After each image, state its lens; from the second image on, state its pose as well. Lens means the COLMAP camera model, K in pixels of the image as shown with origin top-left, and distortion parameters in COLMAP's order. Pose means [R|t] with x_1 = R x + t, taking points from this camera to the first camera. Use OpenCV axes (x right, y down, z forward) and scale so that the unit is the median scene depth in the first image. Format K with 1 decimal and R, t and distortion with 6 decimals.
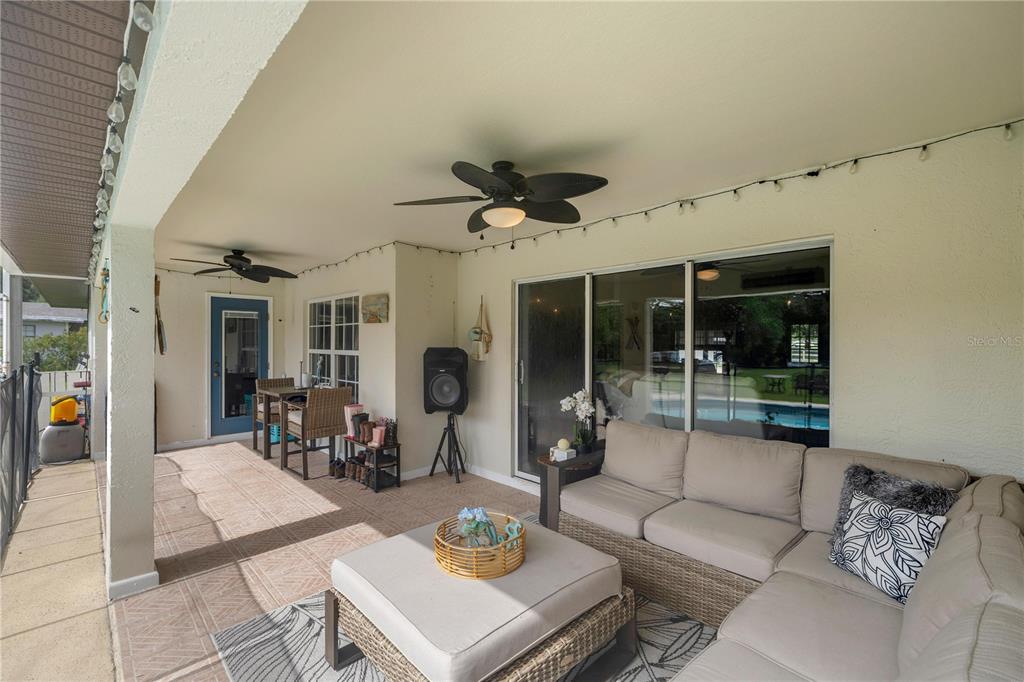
lens RADIAL K [[434.7, 0, 512.6], [0, 434.7, 343.3], [0, 0, 1]] dist [-0.000040, 0.000397]
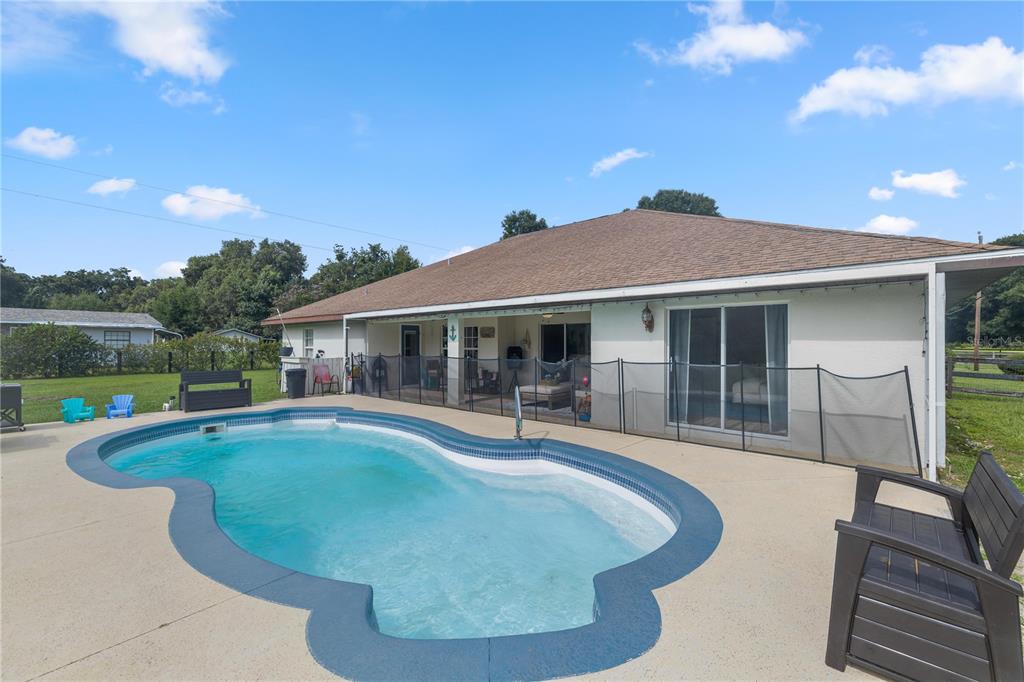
lens RADIAL K [[434.7, 0, 509.9], [0, 434.7, 341.8], [0, 0, 1]] dist [-0.000040, 0.000397]
pose [[0.997802, -0.003583, 0.066171, -0.372711], [0.003839, 0.999986, -0.003747, -0.010718], [-0.066157, 0.003993, 0.997801, -1.825181]]
